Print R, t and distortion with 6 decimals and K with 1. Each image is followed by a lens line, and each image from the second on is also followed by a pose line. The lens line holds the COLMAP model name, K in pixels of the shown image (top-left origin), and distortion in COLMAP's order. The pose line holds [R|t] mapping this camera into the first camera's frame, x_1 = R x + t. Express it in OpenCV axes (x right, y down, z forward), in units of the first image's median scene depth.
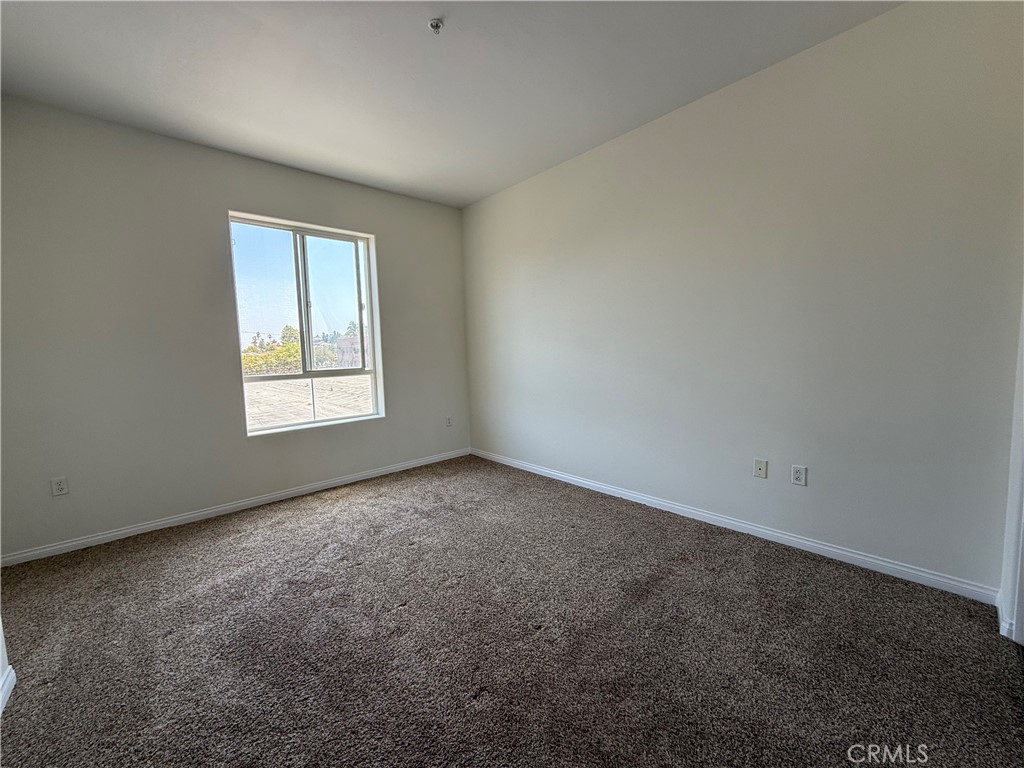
lens RADIAL K [[407.3, 0, 509.9], [0, 407.3, 383.3], [0, 0, 1]] dist [0.000365, -0.000094]
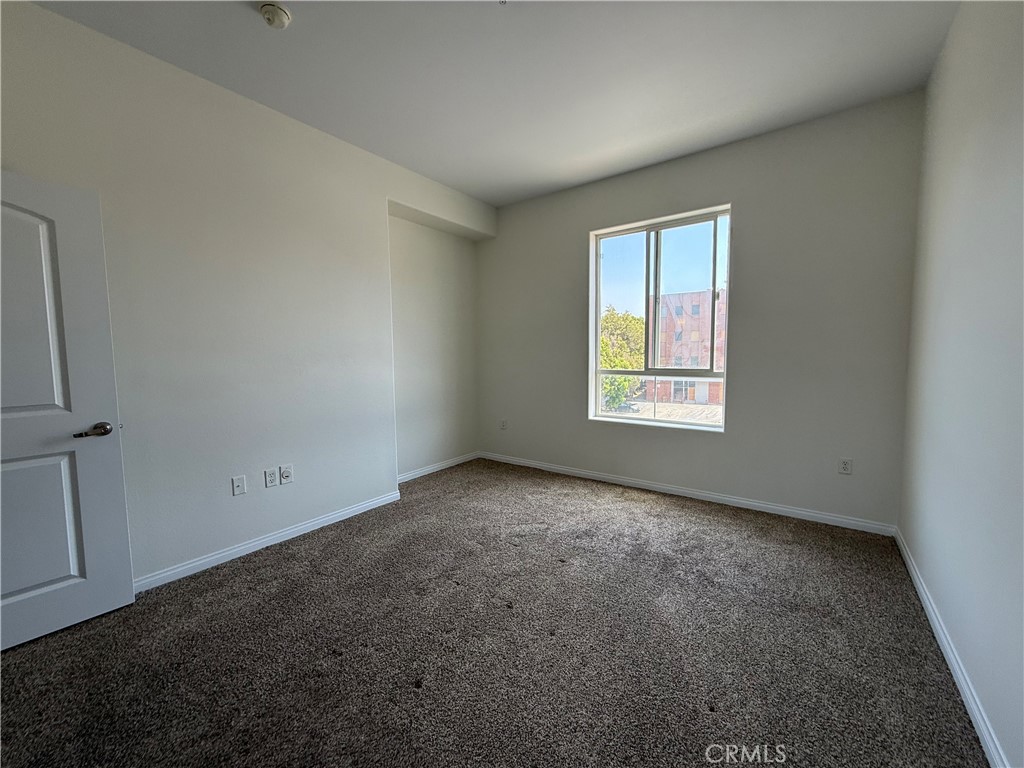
lens RADIAL K [[407.3, 0, 509.9], [0, 407.3, 383.3], [0, 0, 1]] dist [0.000365, -0.000094]
pose [[0.200605, 0.103673, -0.974171, 0.425762], [-0.081233, 0.992721, 0.088919, -0.056524], [0.976299, 0.061298, 0.207566, 0.476750]]
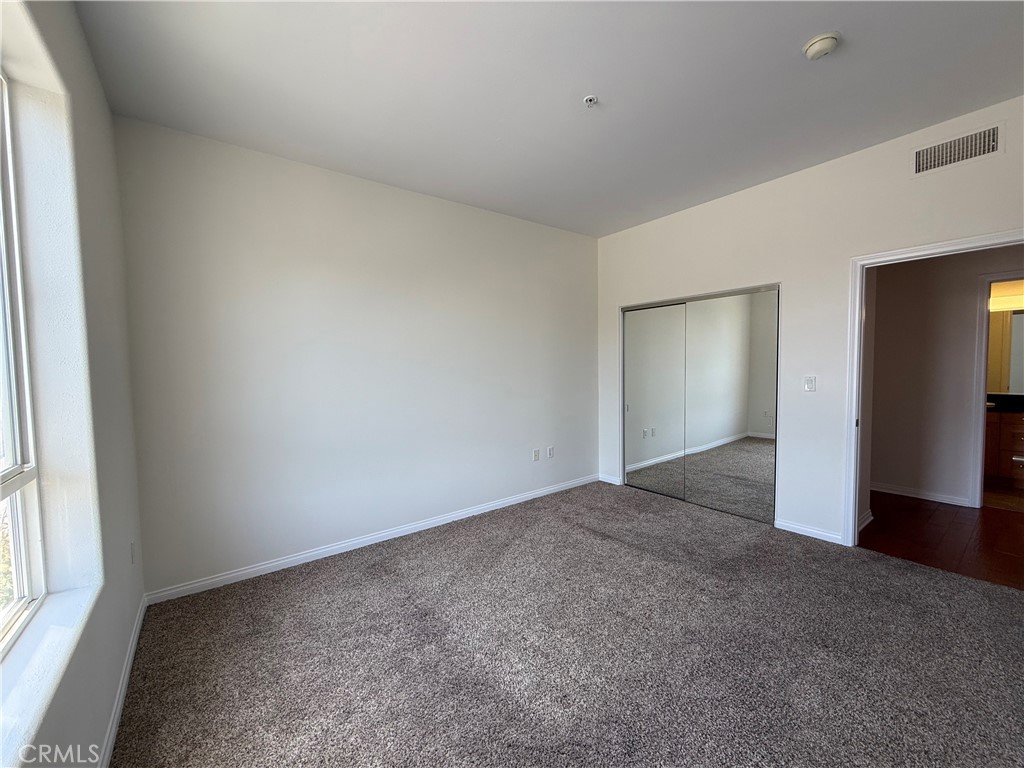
lens RADIAL K [[403.5, 0, 509.0], [0, 403.5, 386.3], [0, 0, 1]] dist [0.001519, 0.000193]
pose [[0.098144, -0.024239, 0.994877, -0.722074], [0.105199, 0.994355, 0.013848, -0.073108], [-0.989596, 0.103300, 0.100140, 0.647883]]
